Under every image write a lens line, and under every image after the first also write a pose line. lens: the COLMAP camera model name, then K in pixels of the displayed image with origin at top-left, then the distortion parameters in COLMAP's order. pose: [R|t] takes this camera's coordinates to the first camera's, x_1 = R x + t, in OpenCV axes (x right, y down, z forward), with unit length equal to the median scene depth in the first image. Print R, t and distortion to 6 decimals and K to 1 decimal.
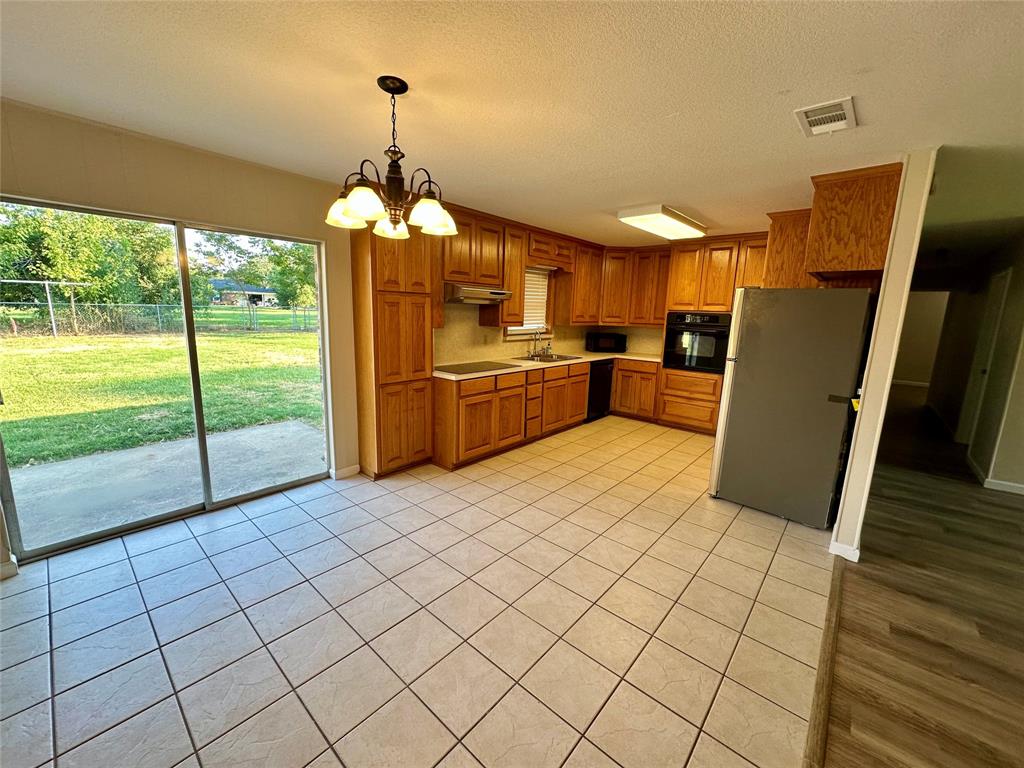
lens RADIAL K [[410.2, 0, 511.6], [0, 410.2, 381.9], [0, 0, 1]] dist [0.000909, 0.000241]
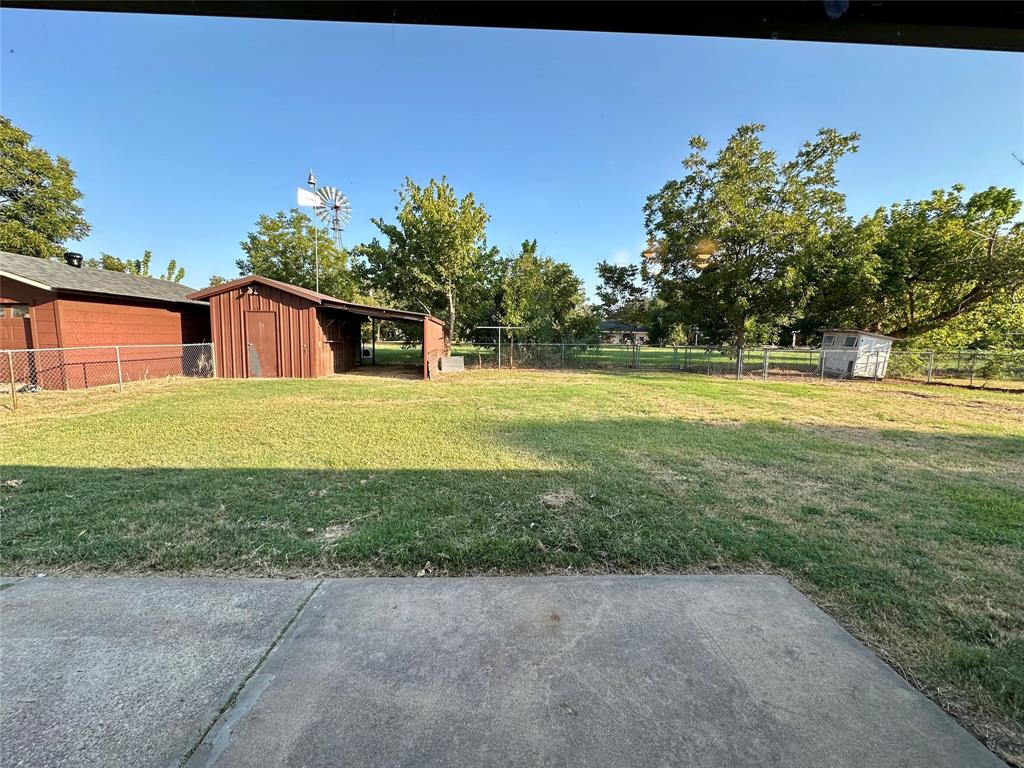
lens RADIAL K [[410.2, 0, 511.5], [0, 410.2, 381.3], [0, 0, 1]] dist [0.000909, 0.000241]
pose [[0.684087, 0.058878, -0.727020, -0.149986], [-0.124170, 0.991588, -0.036534, -0.029651], [0.718753, 0.115267, 0.685644, 0.152075]]
